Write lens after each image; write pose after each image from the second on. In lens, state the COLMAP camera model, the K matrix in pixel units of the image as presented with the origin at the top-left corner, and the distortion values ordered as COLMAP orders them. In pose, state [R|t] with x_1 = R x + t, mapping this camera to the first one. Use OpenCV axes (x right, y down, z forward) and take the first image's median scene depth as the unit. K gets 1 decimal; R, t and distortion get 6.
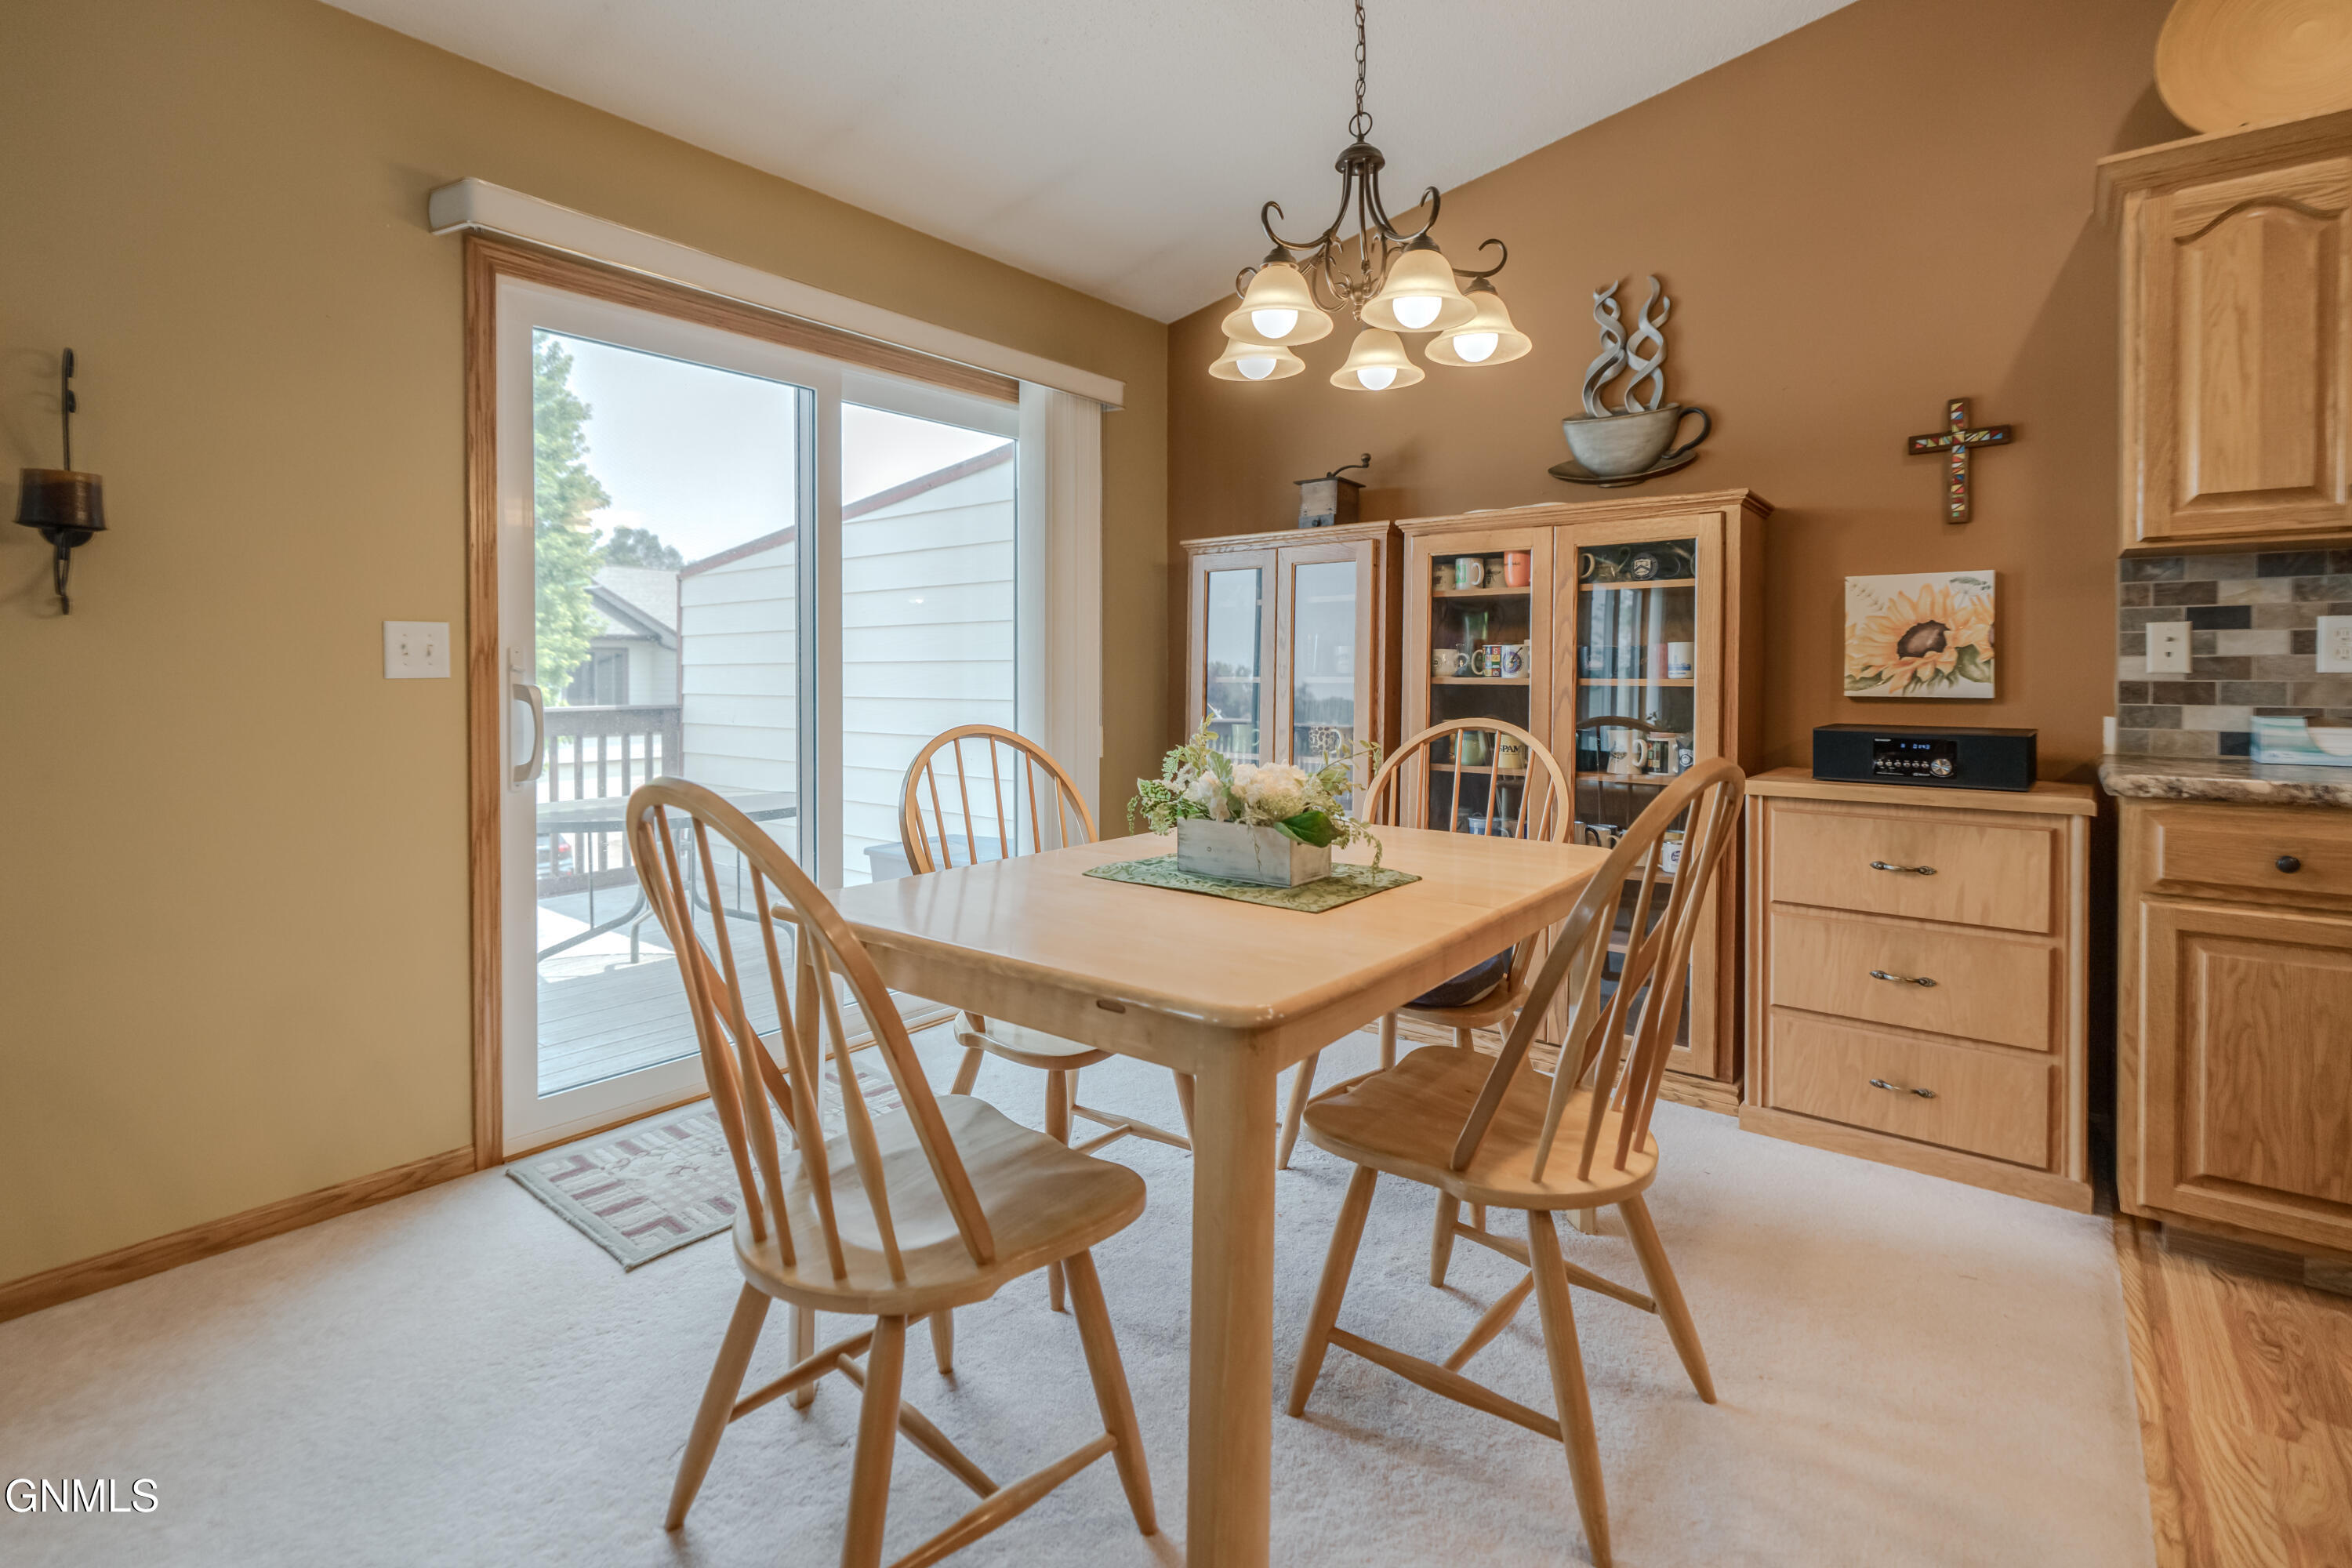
lens RADIAL K [[1078.3, 0, 1172.6], [0, 1078.3, 669.8], [0, 0, 1]] dist [-0.001607, -0.000062]
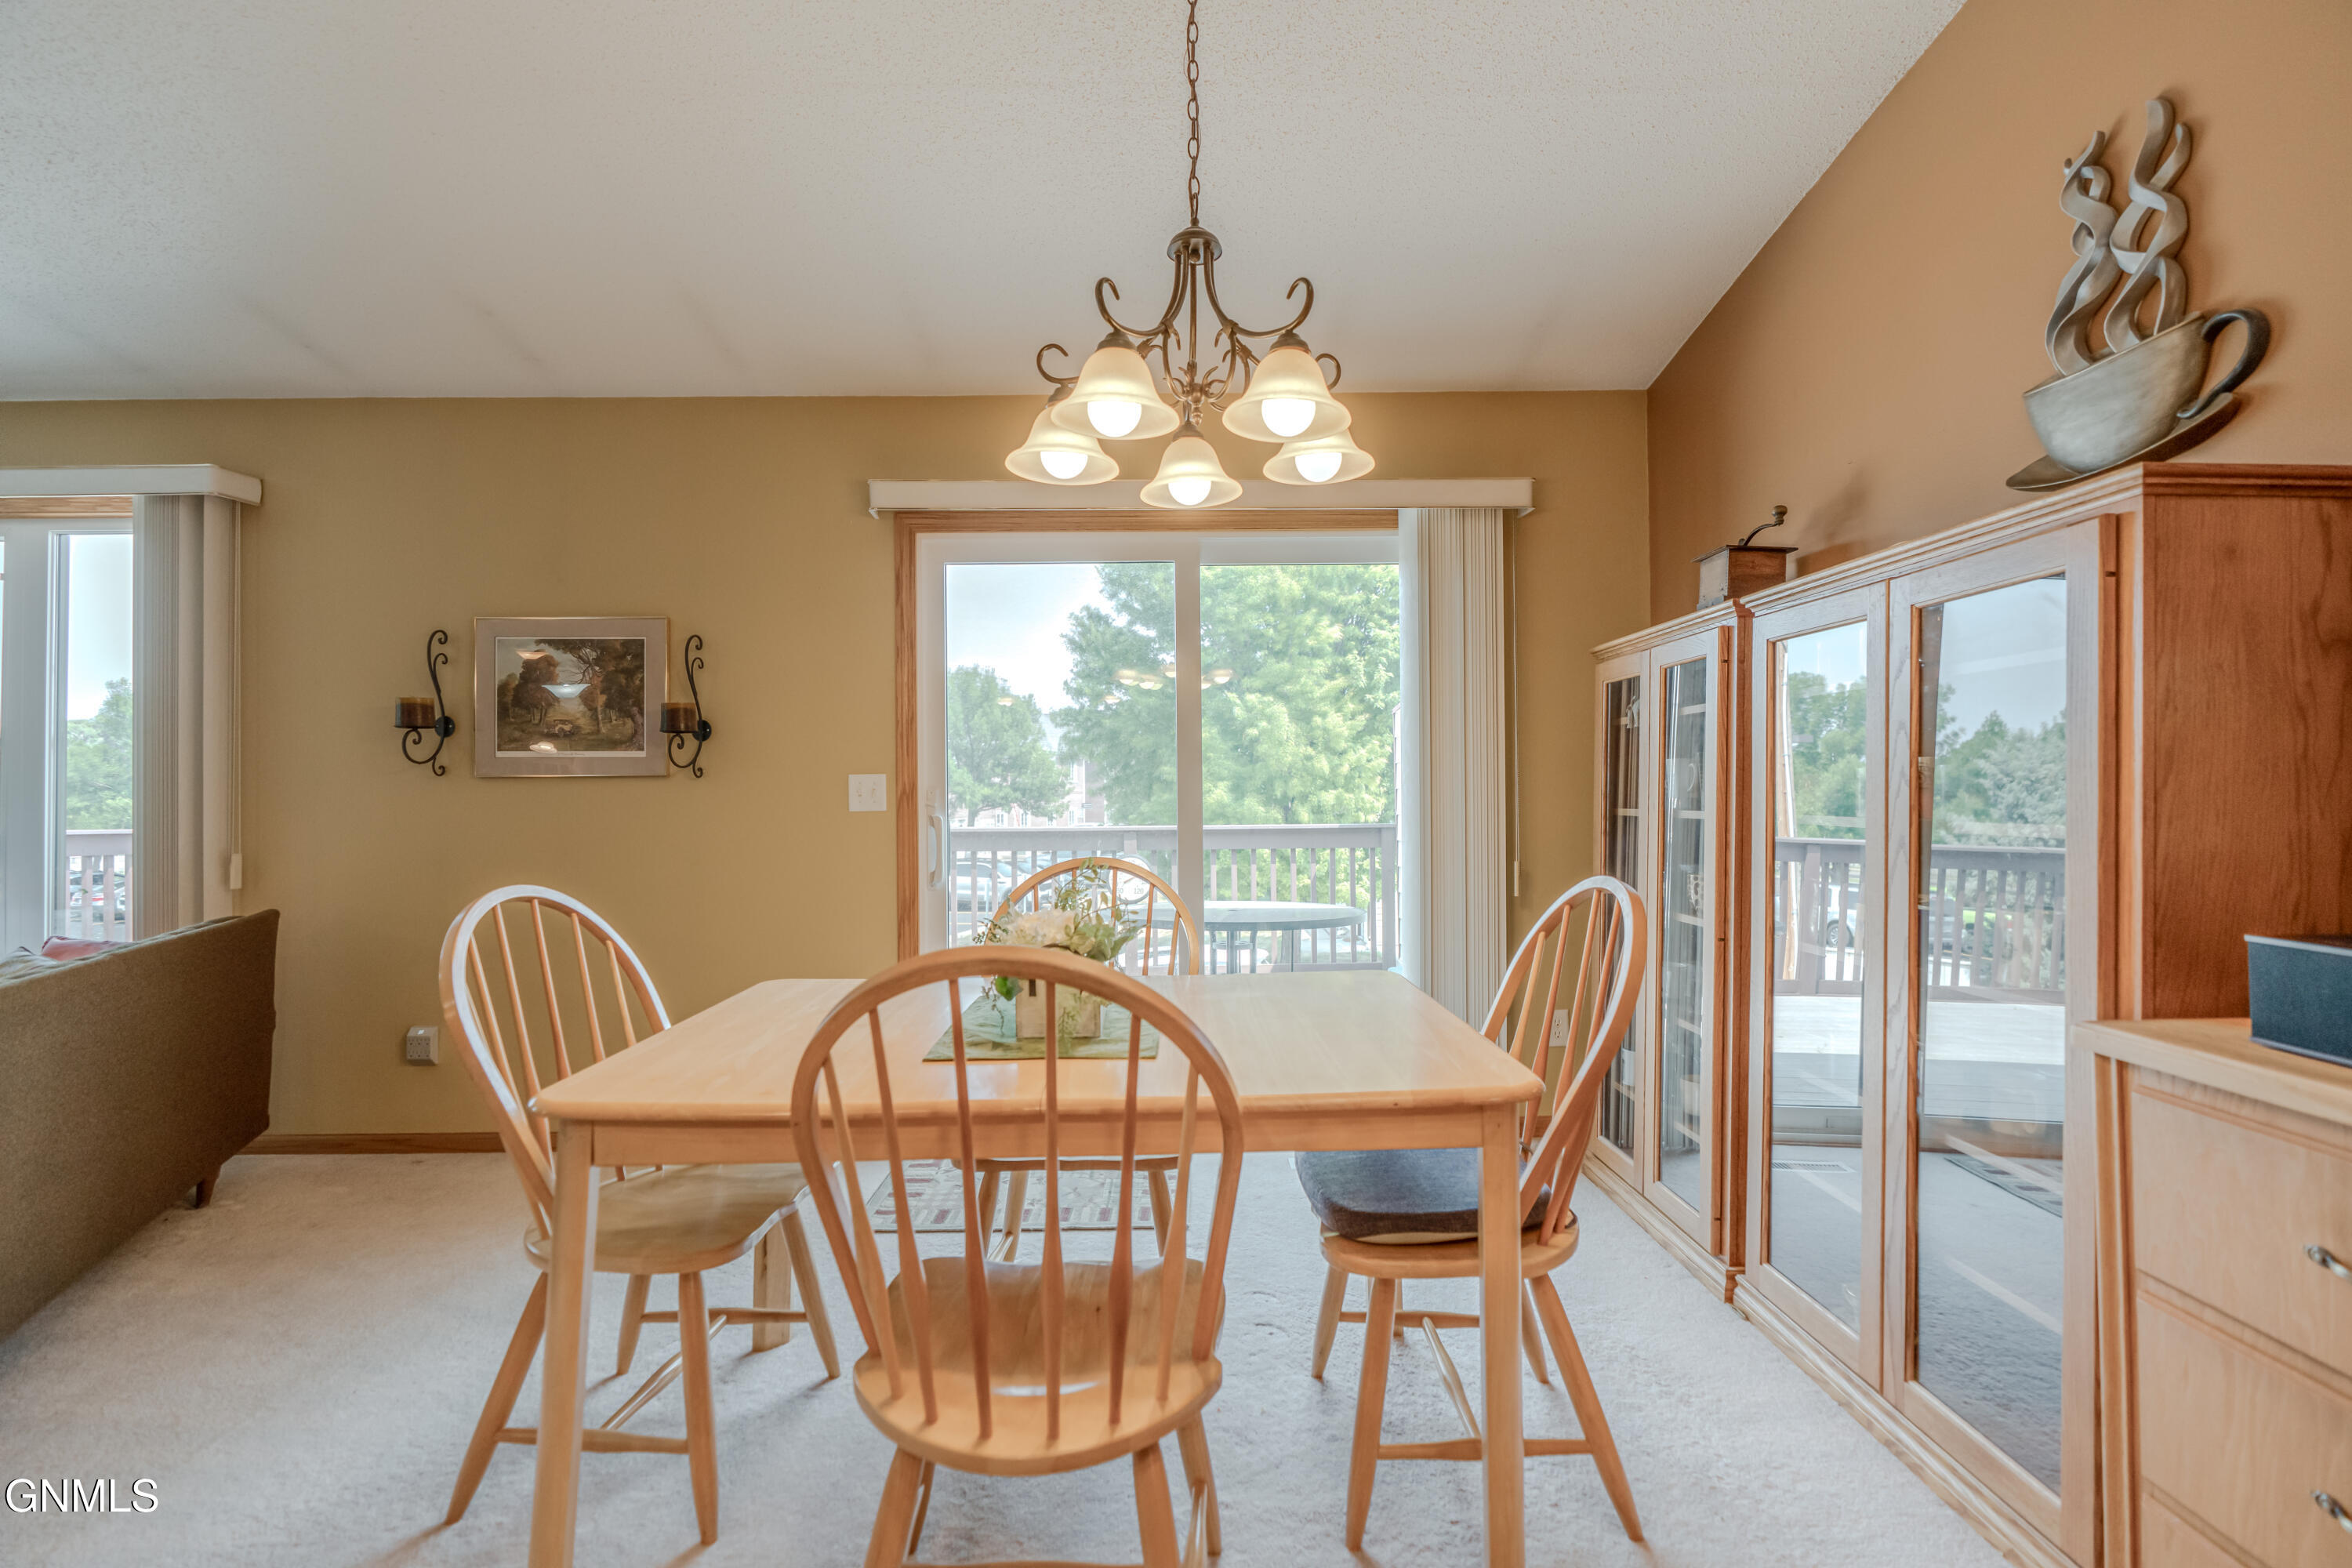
lens RADIAL K [[1041.9, 0, 1176.0], [0, 1041.9, 784.0], [0, 0, 1]] dist [-0.007619, -0.000250]
pose [[0.642830, -0.008935, -0.765957, 0.529781], [0.009214, 0.999950, -0.003932, -0.015475], [0.765954, -0.004530, 0.642880, 0.277015]]
